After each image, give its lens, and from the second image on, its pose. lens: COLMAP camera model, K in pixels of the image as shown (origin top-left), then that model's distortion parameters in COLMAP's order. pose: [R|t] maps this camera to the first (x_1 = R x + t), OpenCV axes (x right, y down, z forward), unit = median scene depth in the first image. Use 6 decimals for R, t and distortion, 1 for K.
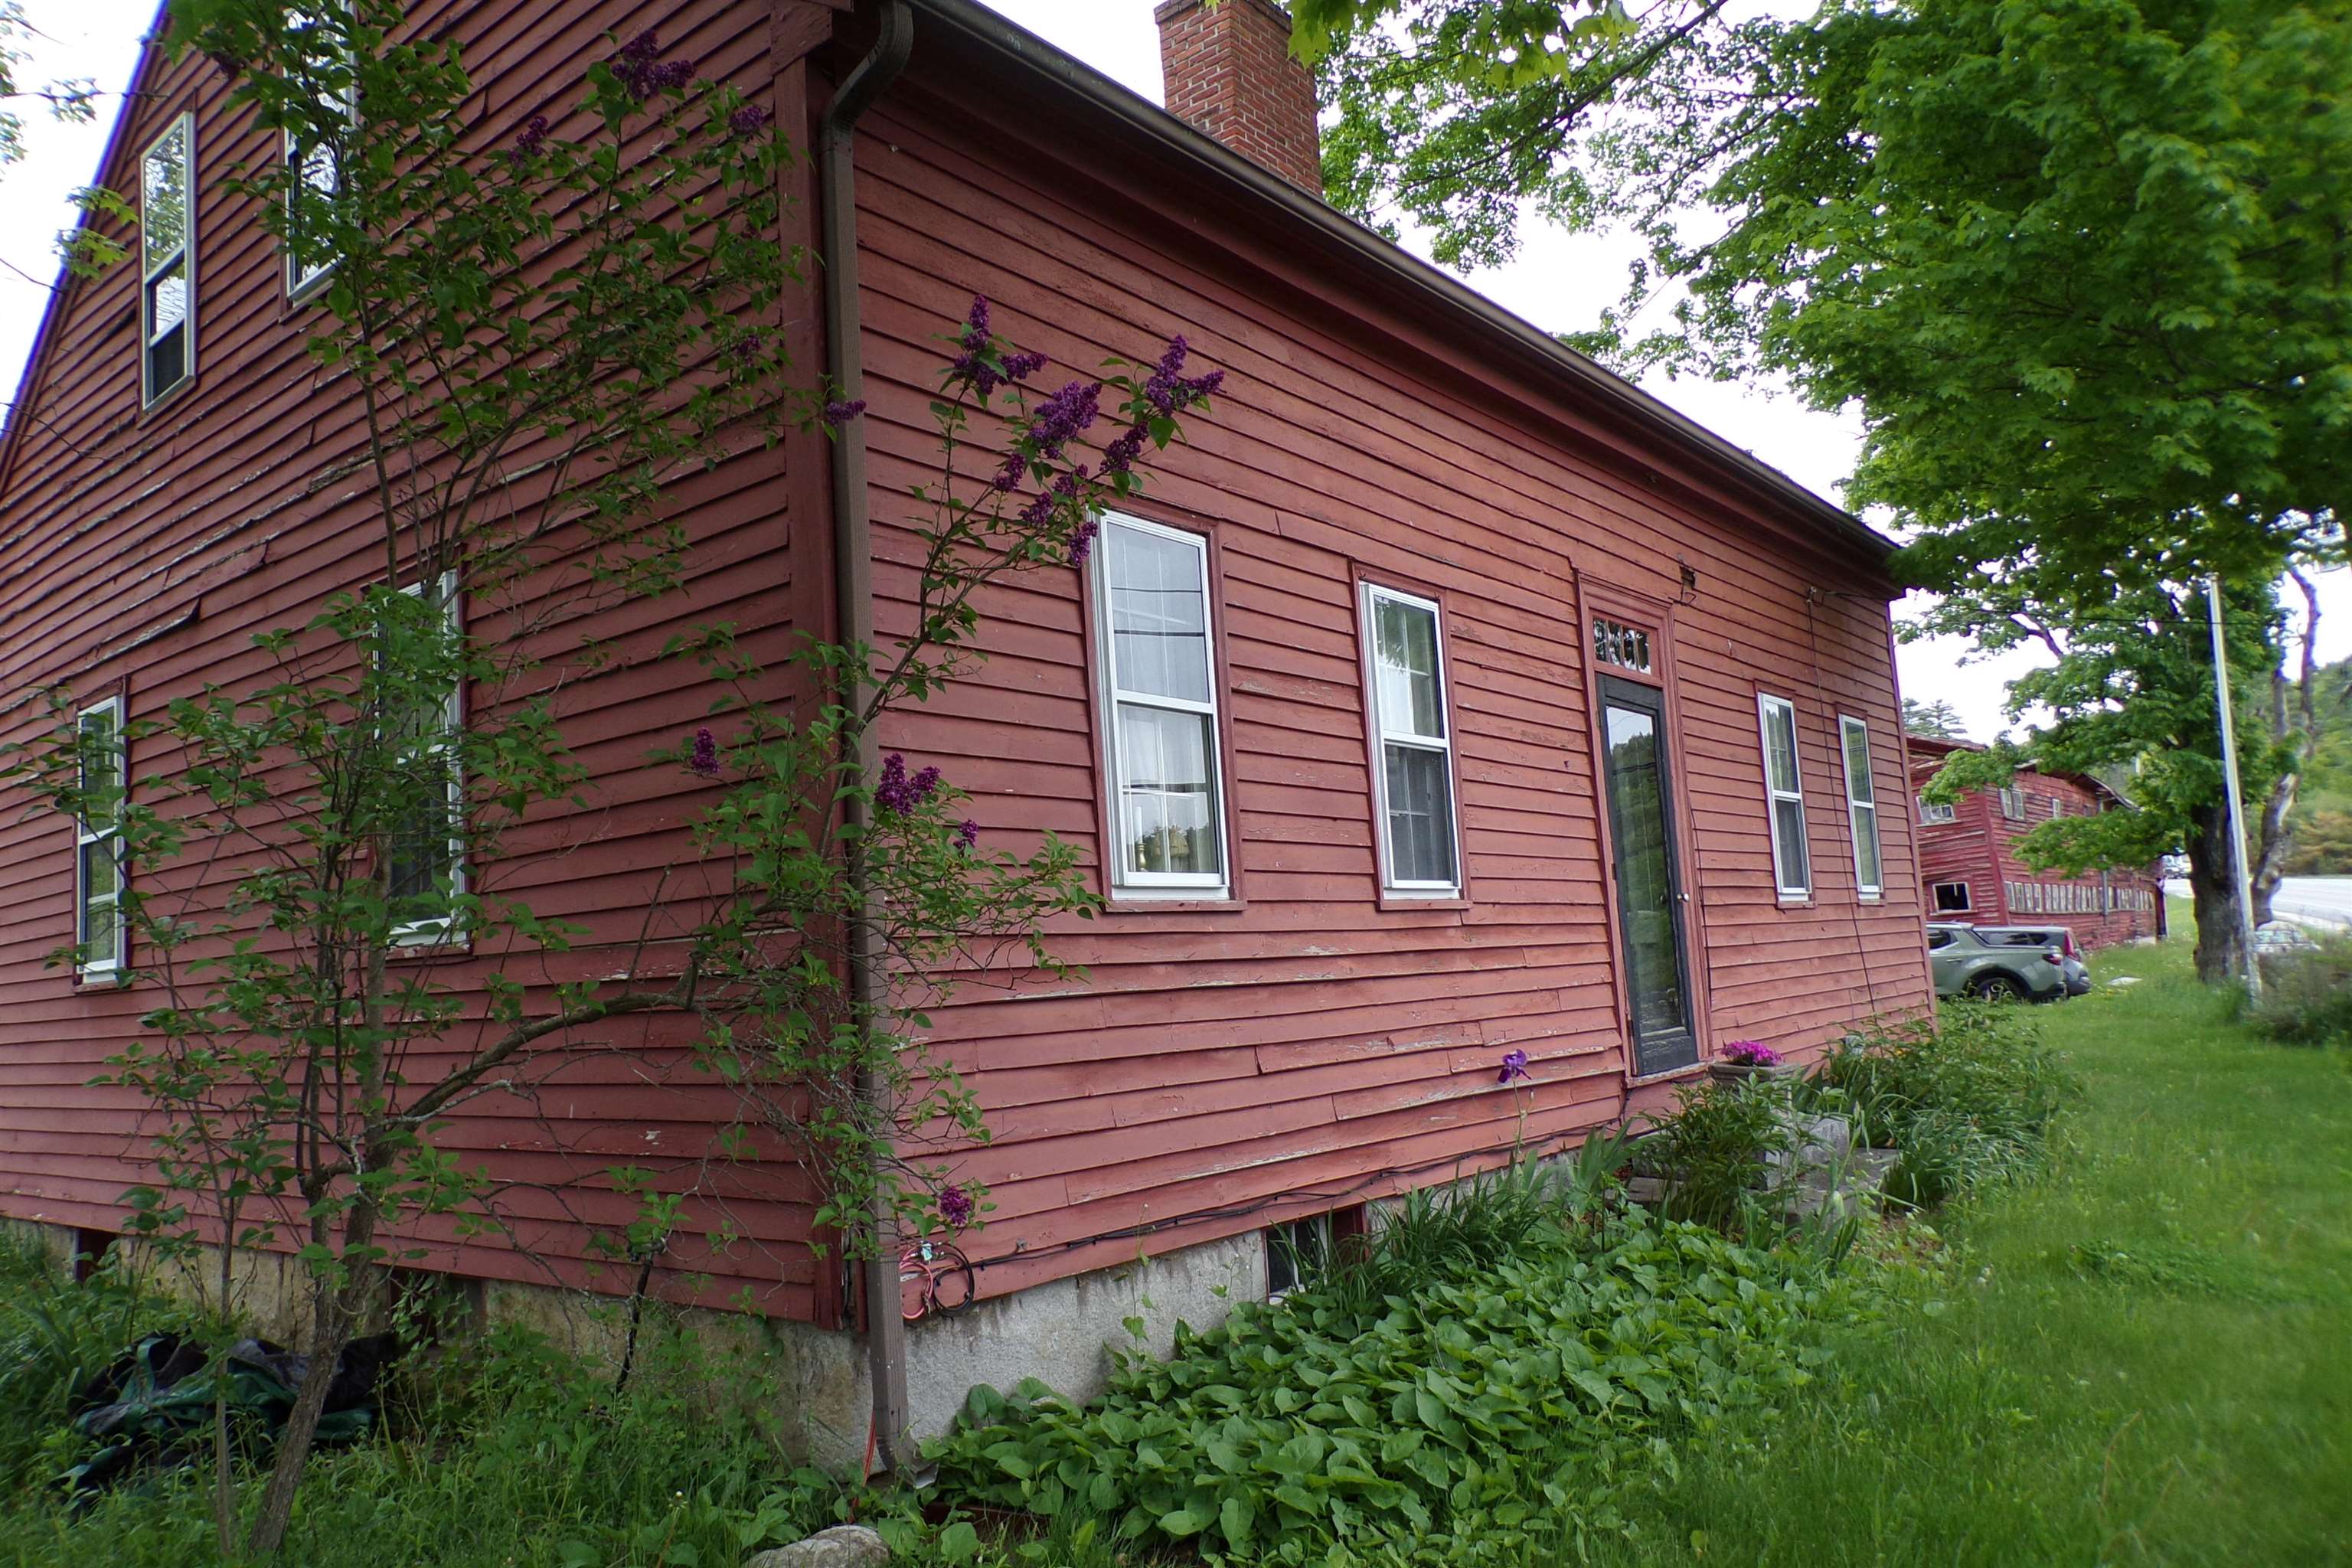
lens RADIAL K [[1636.8, 0, 1179.6], [0, 1636.8, 769.5], [0, 0, 1]] dist [-0.002465, 0.000424]
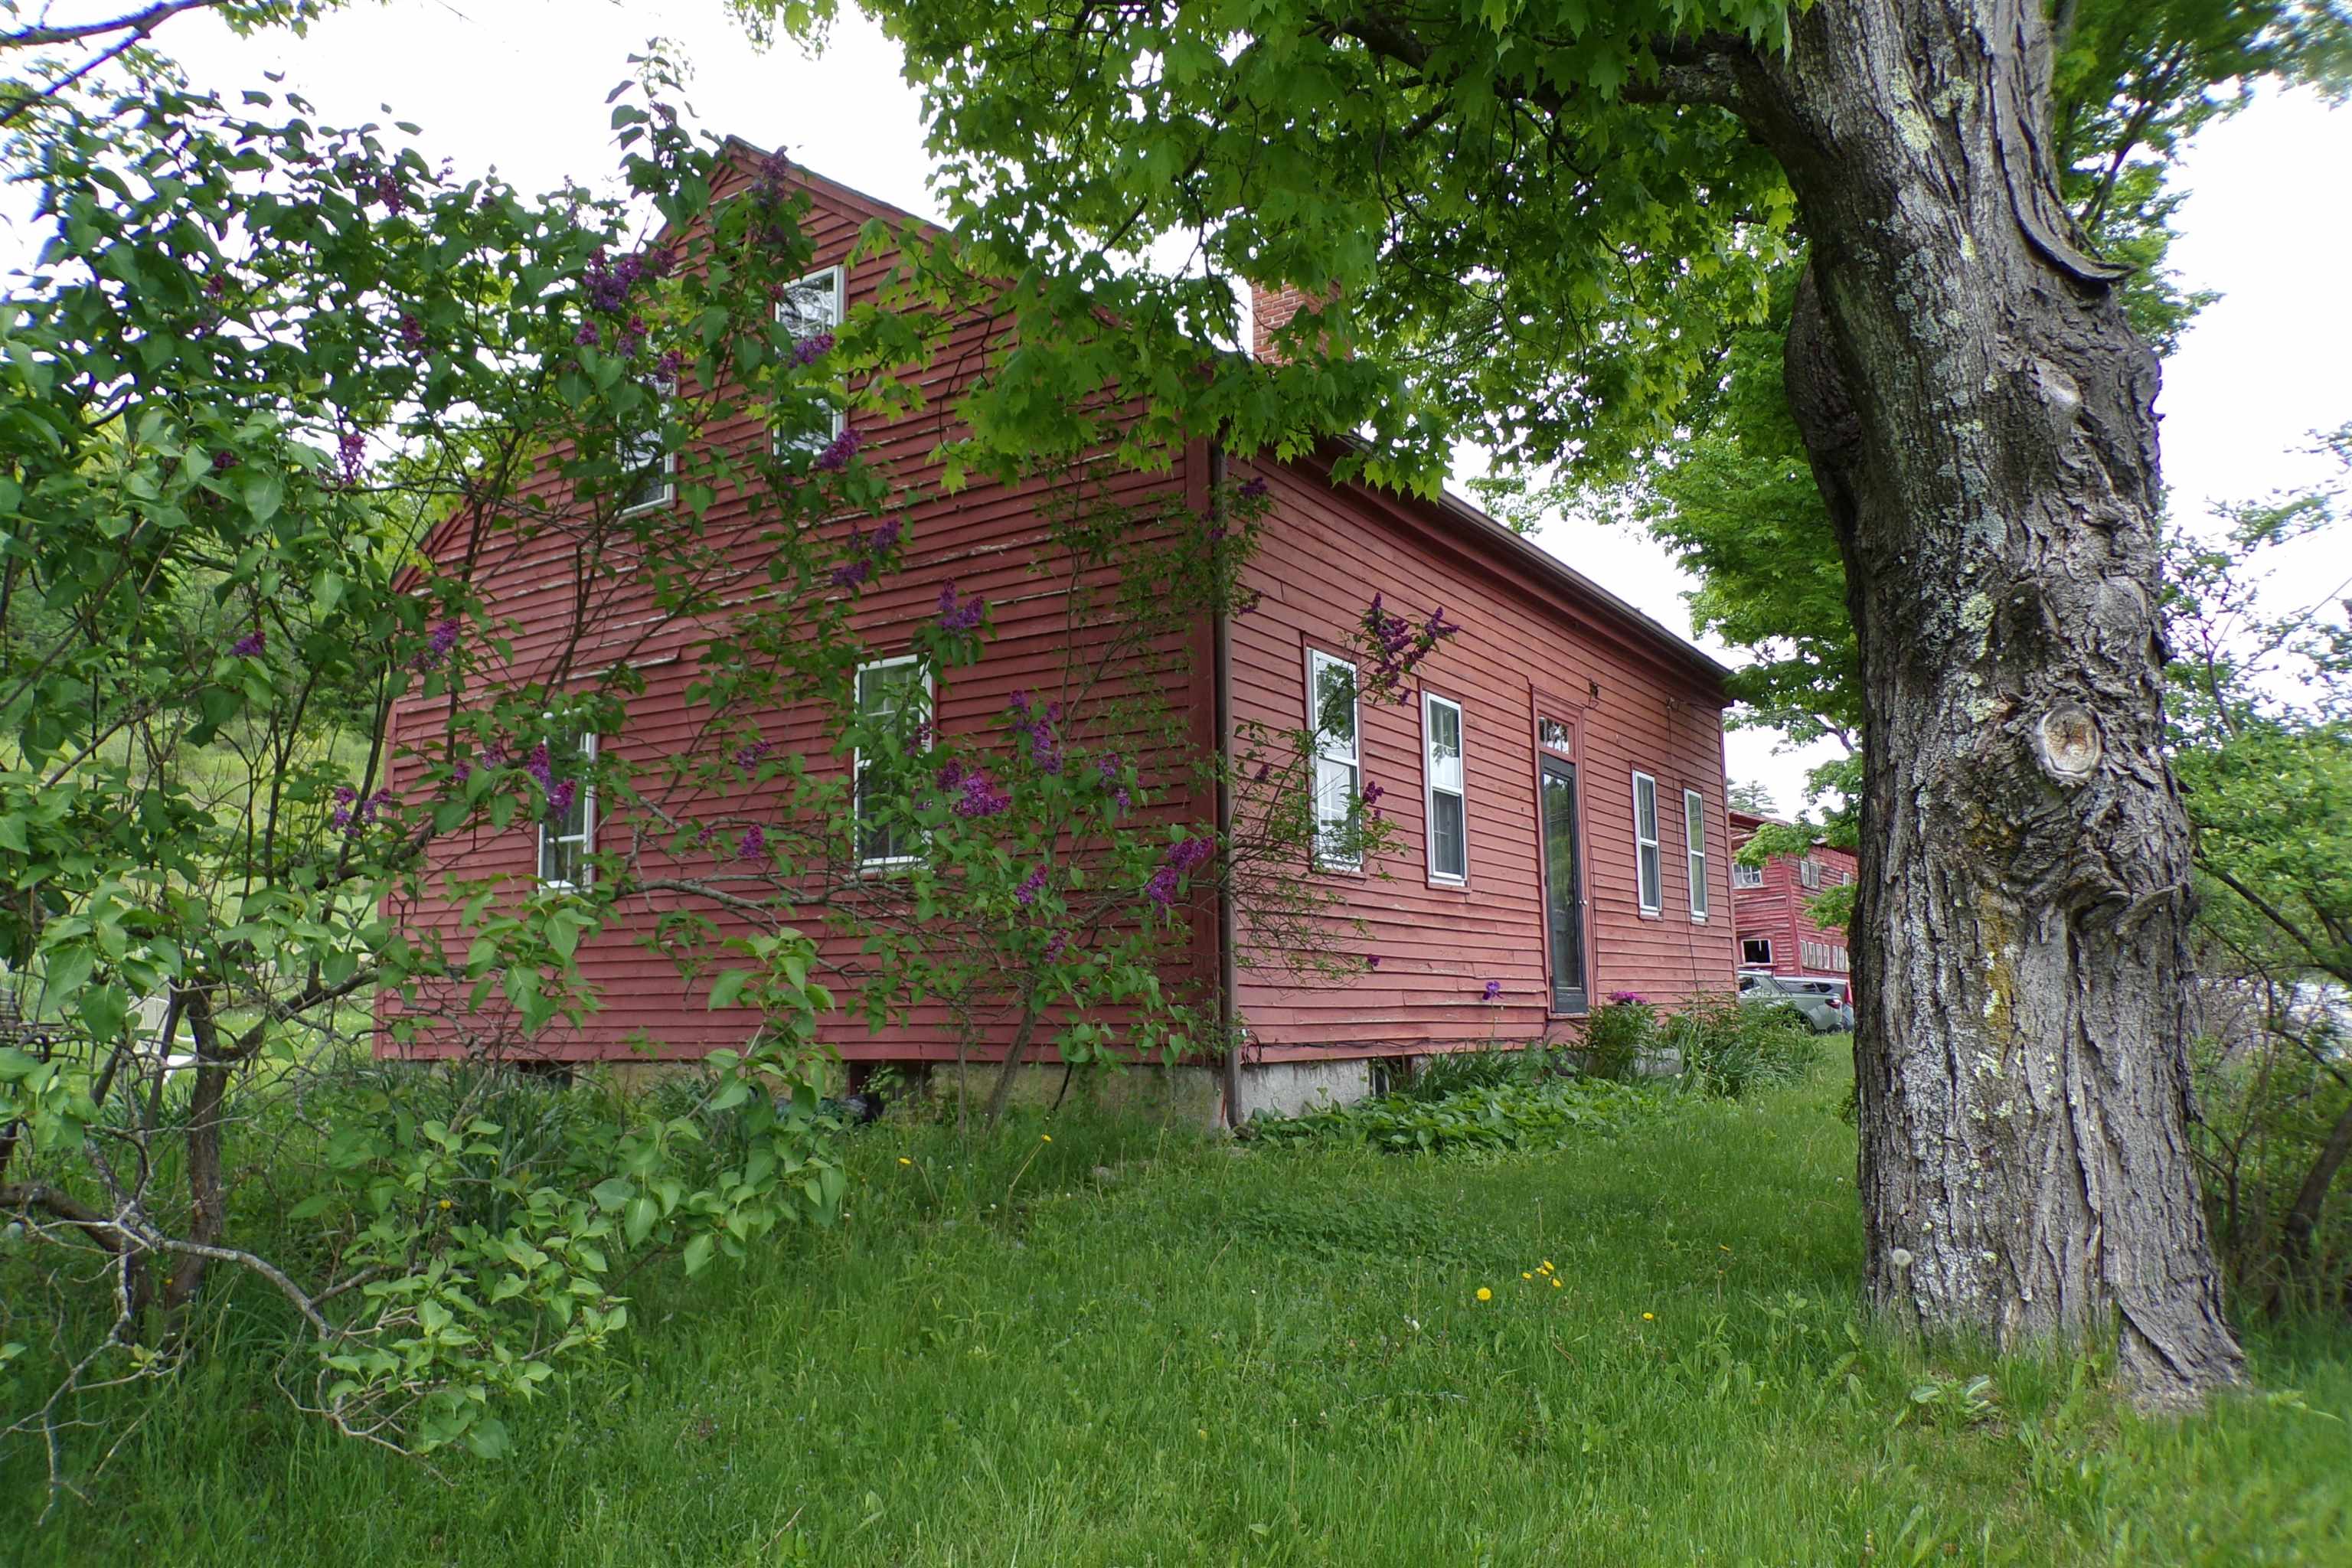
lens RADIAL K [[1636.8, 0, 1171.8], [0, 1636.8, 798.1], [0, 0, 1]] dist [-0.002465, 0.000424]
pose [[0.994175, 0.054095, 0.093219, -0.213153], [-0.053135, 0.998506, -0.012755, 0.020843], [-0.093770, 0.007727, 0.995564, -0.462298]]
